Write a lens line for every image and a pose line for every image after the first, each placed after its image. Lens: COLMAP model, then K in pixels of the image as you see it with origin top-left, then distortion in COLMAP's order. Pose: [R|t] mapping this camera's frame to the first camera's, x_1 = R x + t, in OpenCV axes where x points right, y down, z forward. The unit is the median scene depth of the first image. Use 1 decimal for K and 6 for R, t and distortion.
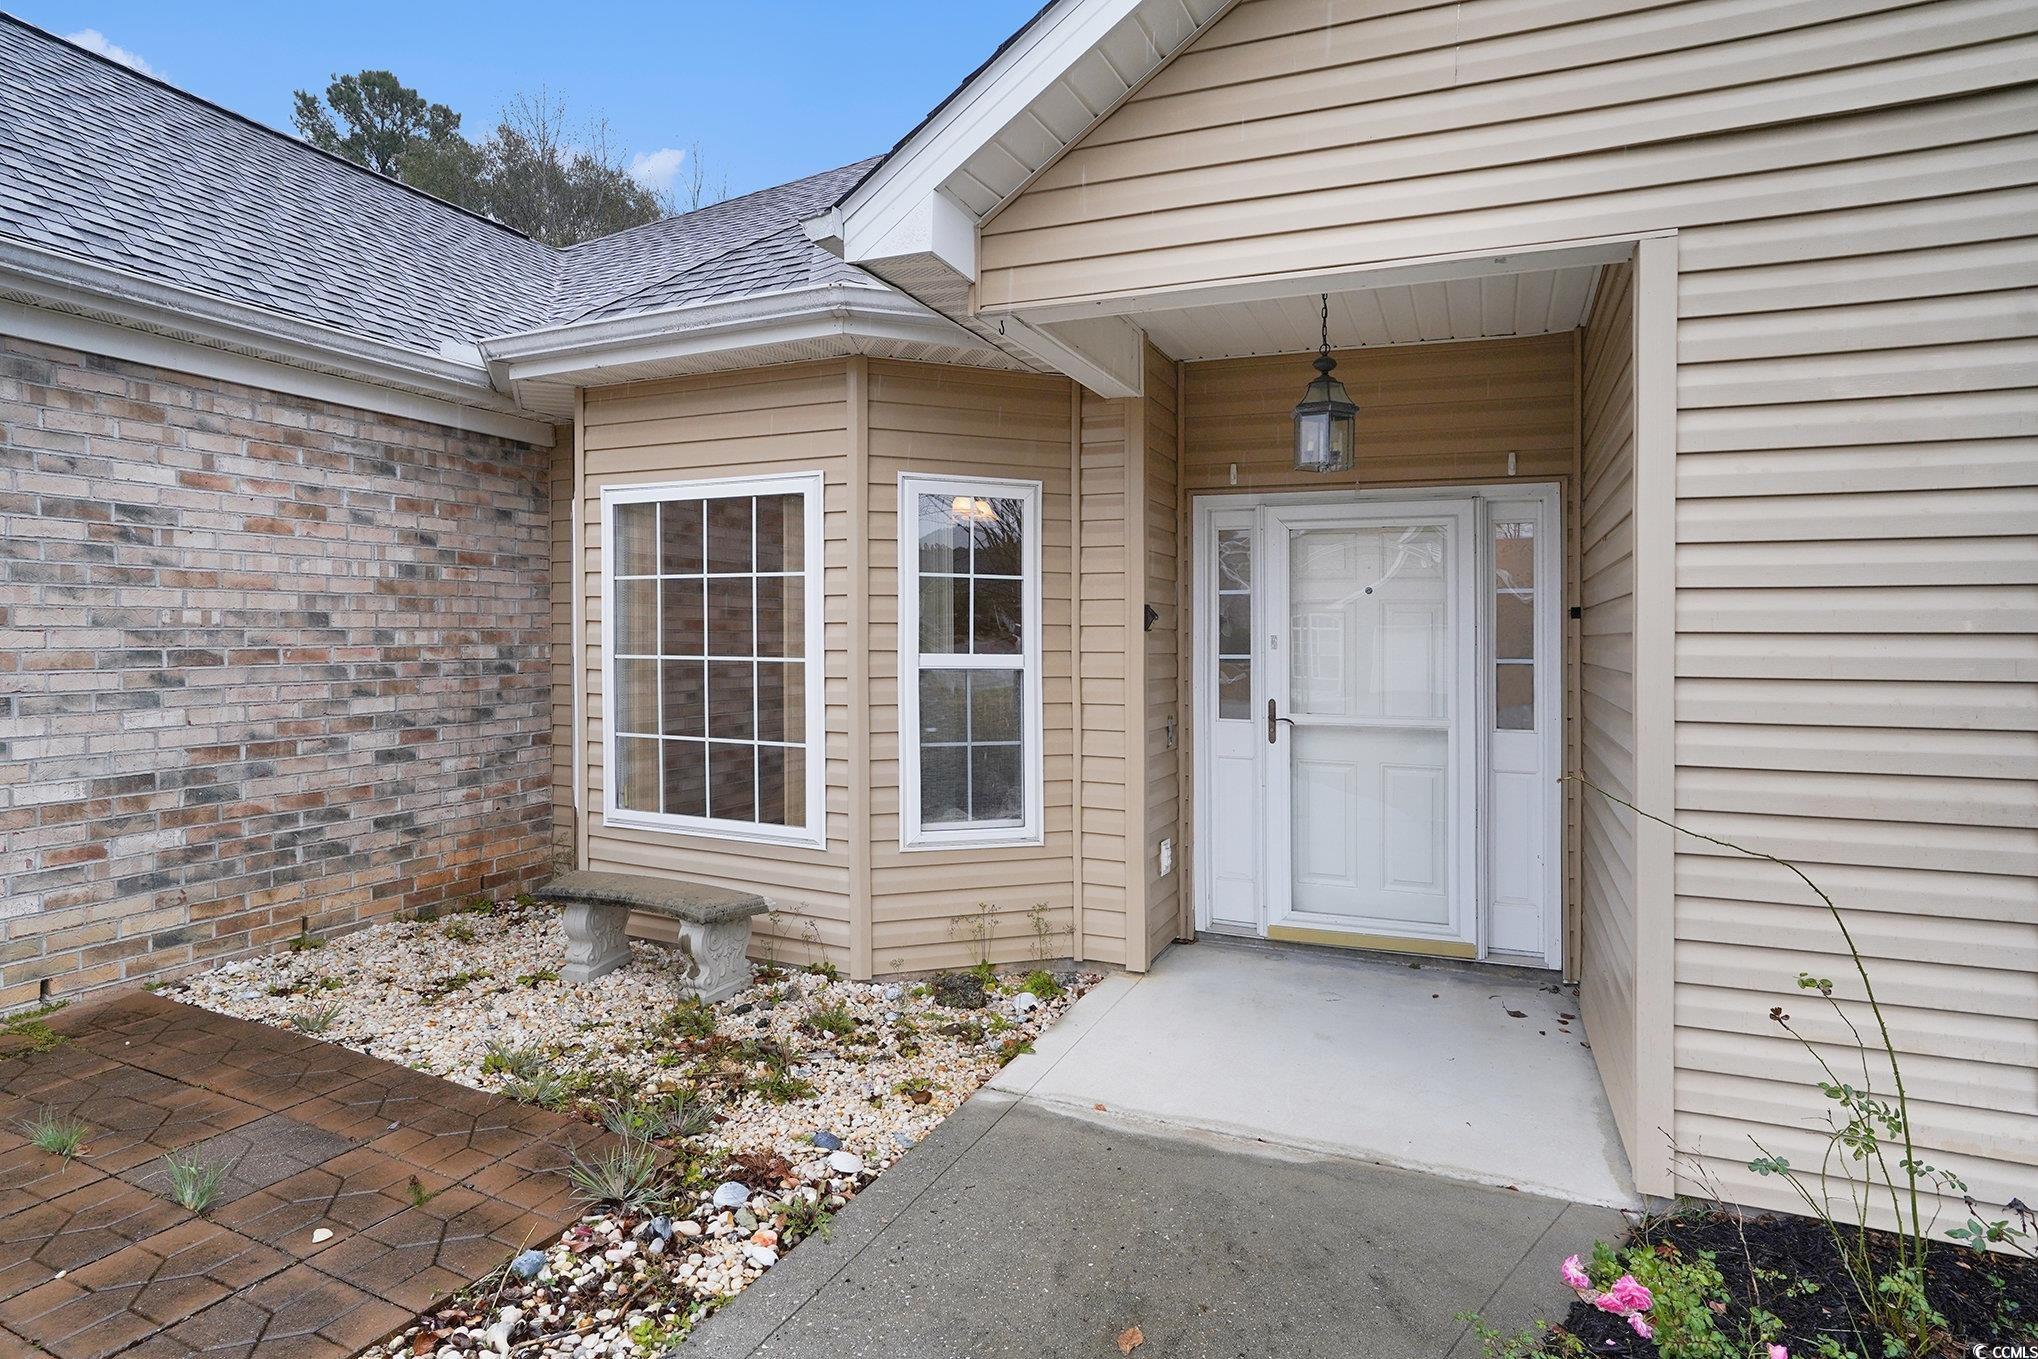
lens RADIAL K [[1077.3, 0, 1013.1], [0, 1077.3, 676.4], [0, 0, 1]] dist [-0.017836, -0.000565]
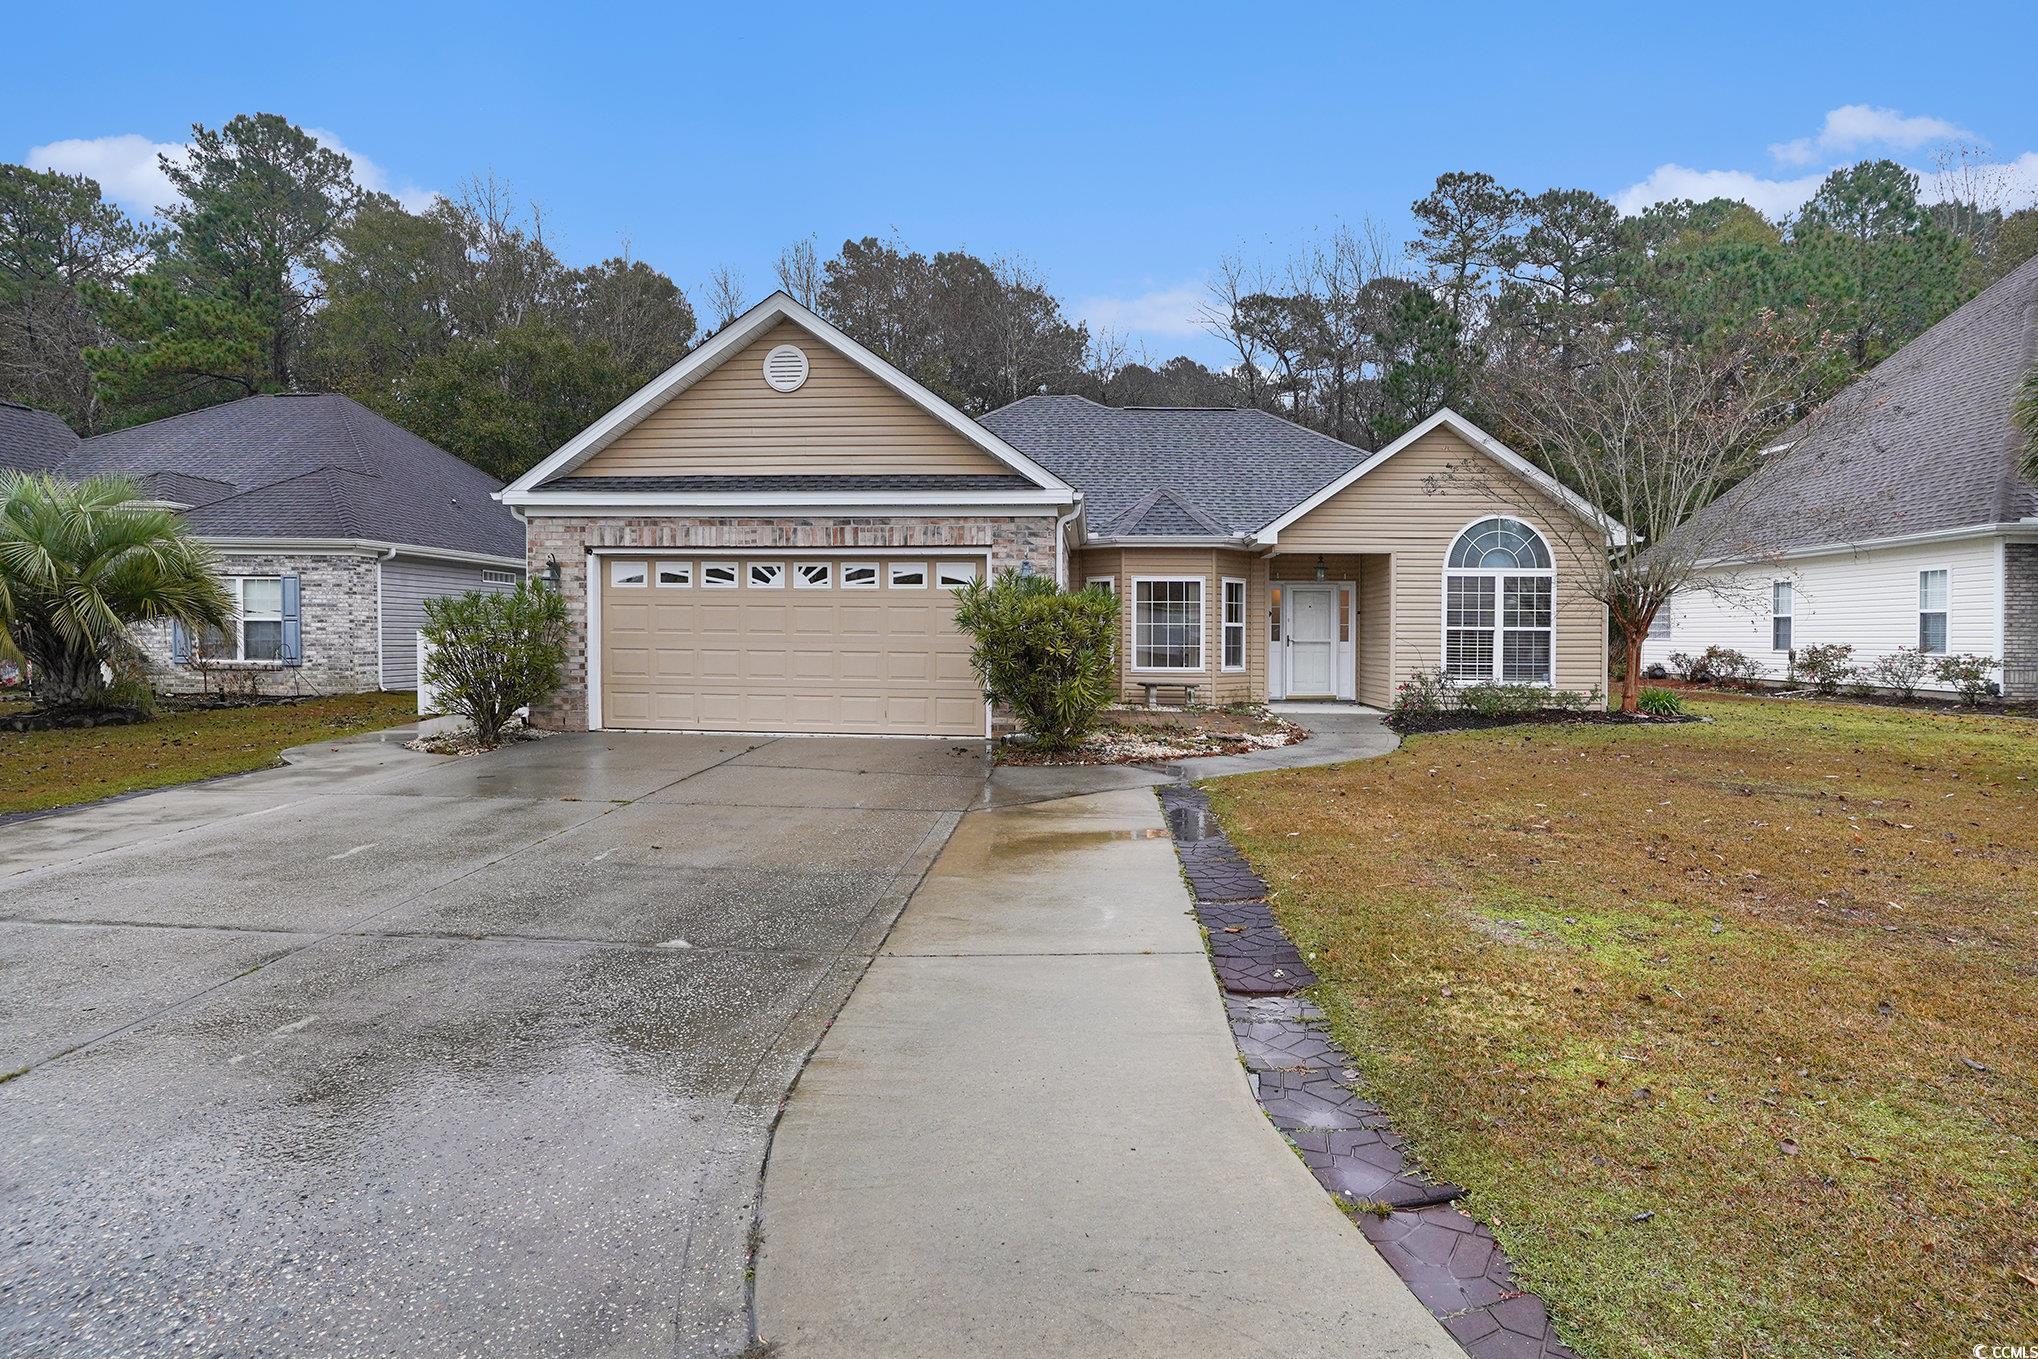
lens RADIAL K [[1024.1, 0, 1076.1], [0, 1024.1, 662.1], [0, 0, 1]] dist [-0.038045, 0.002952]
pose [[0.928716, -0.012965, 0.370566, -1.888868], [0.016113, 0.999856, -0.005399, 0.128793], [-0.370443, 0.010985, 0.928790, -2.164861]]
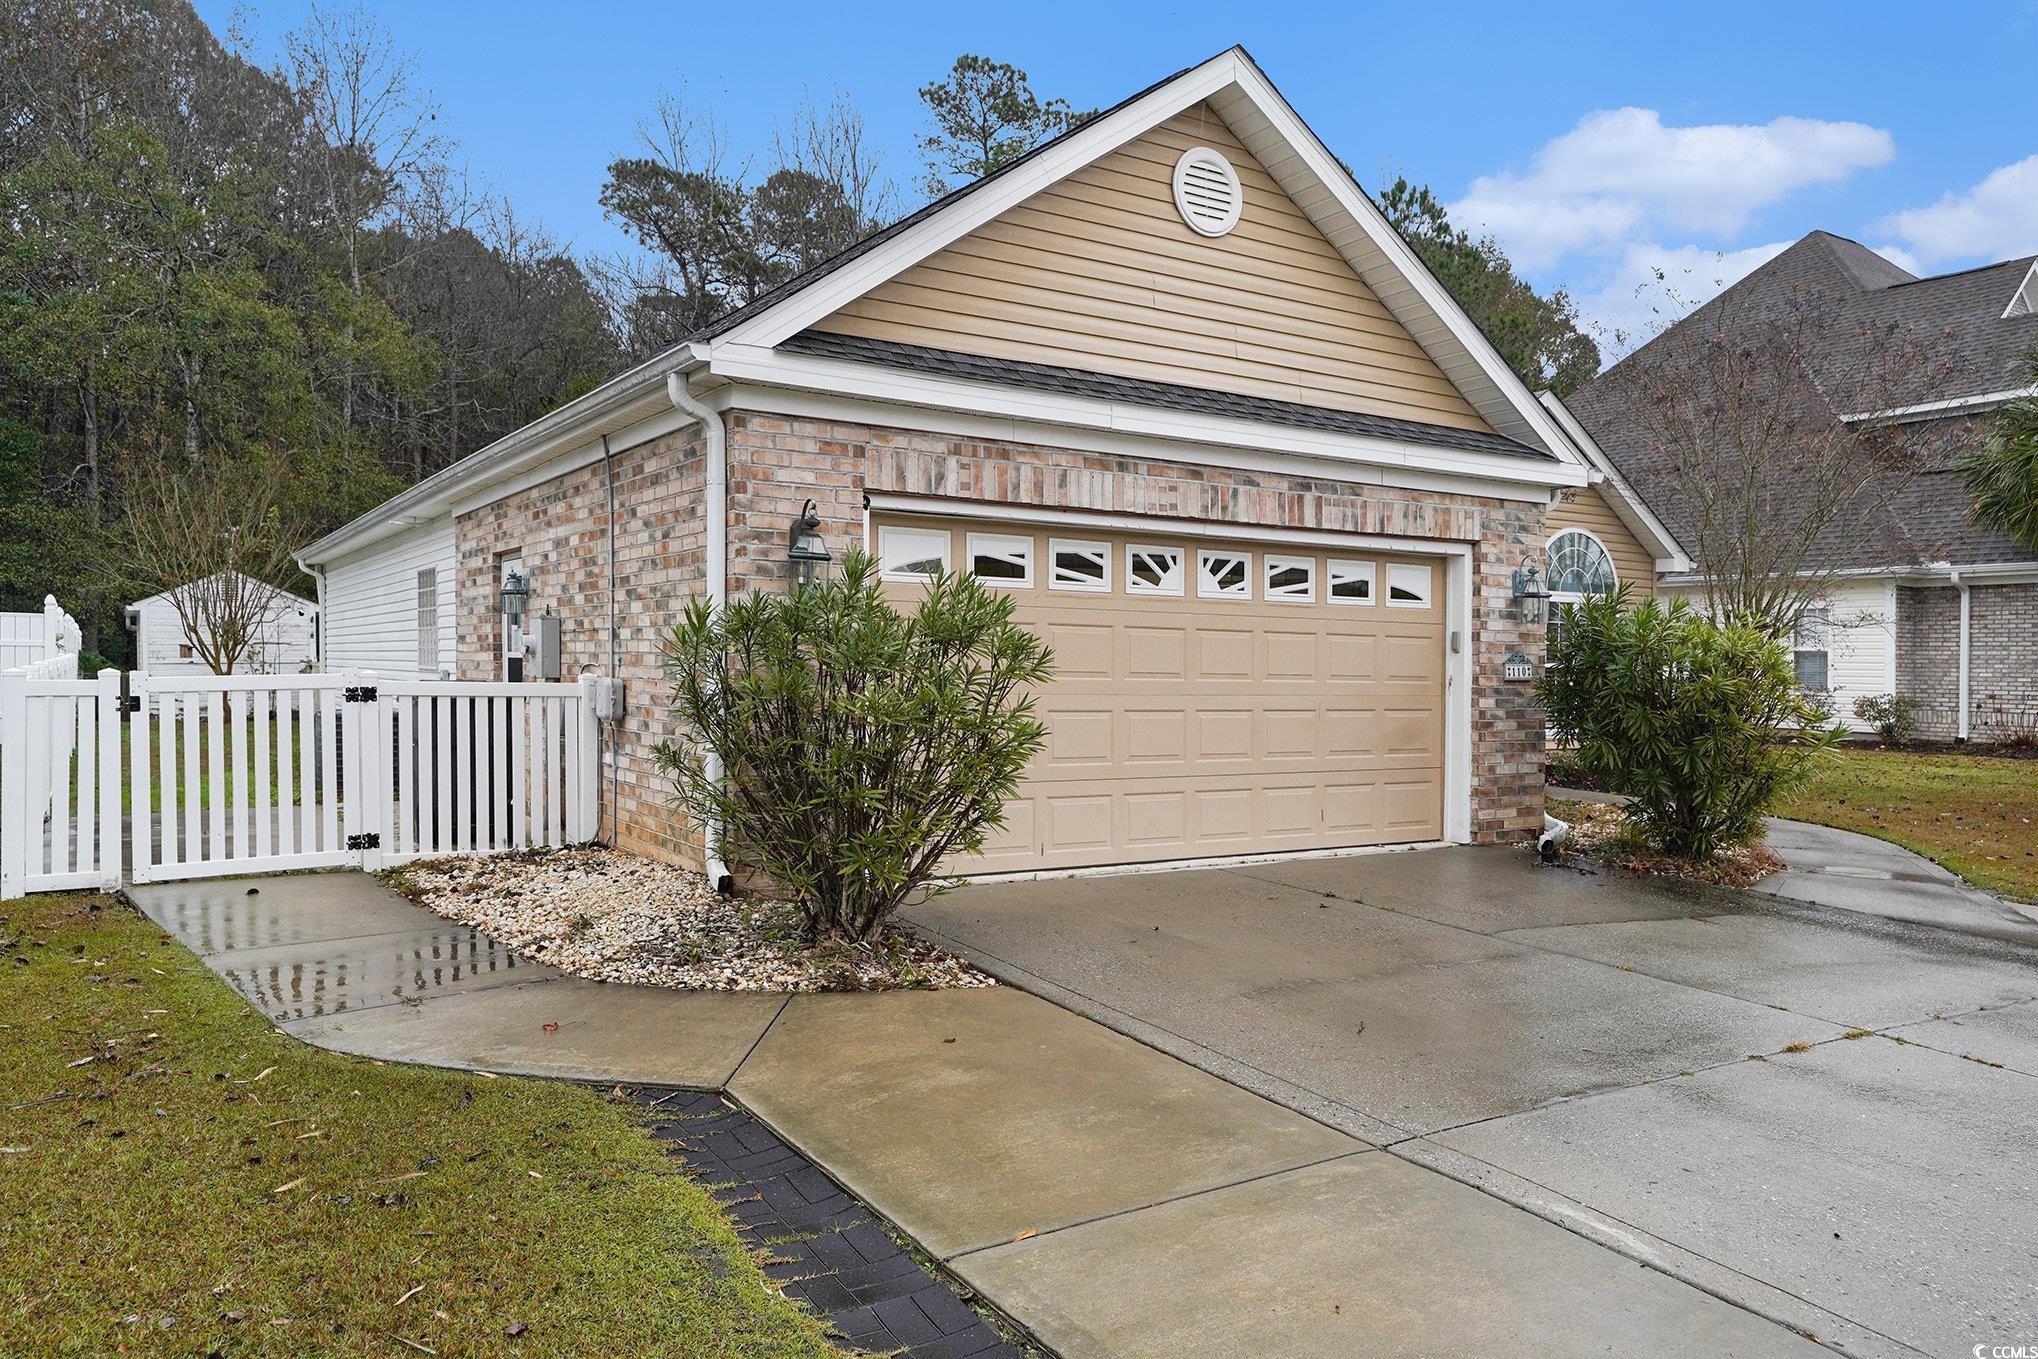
lens RADIAL K [[1384.3, 0, 1075.2], [0, 1384.3, 713.0], [0, 0, 1]] dist [-0.006536, 0.001350]
pose [[0.542677, -0.029828, 0.839412, -3.248782], [0.022005, 0.999531, 0.021292, 0.038100], [-0.839653, 0.006917, 0.543078, -0.484700]]
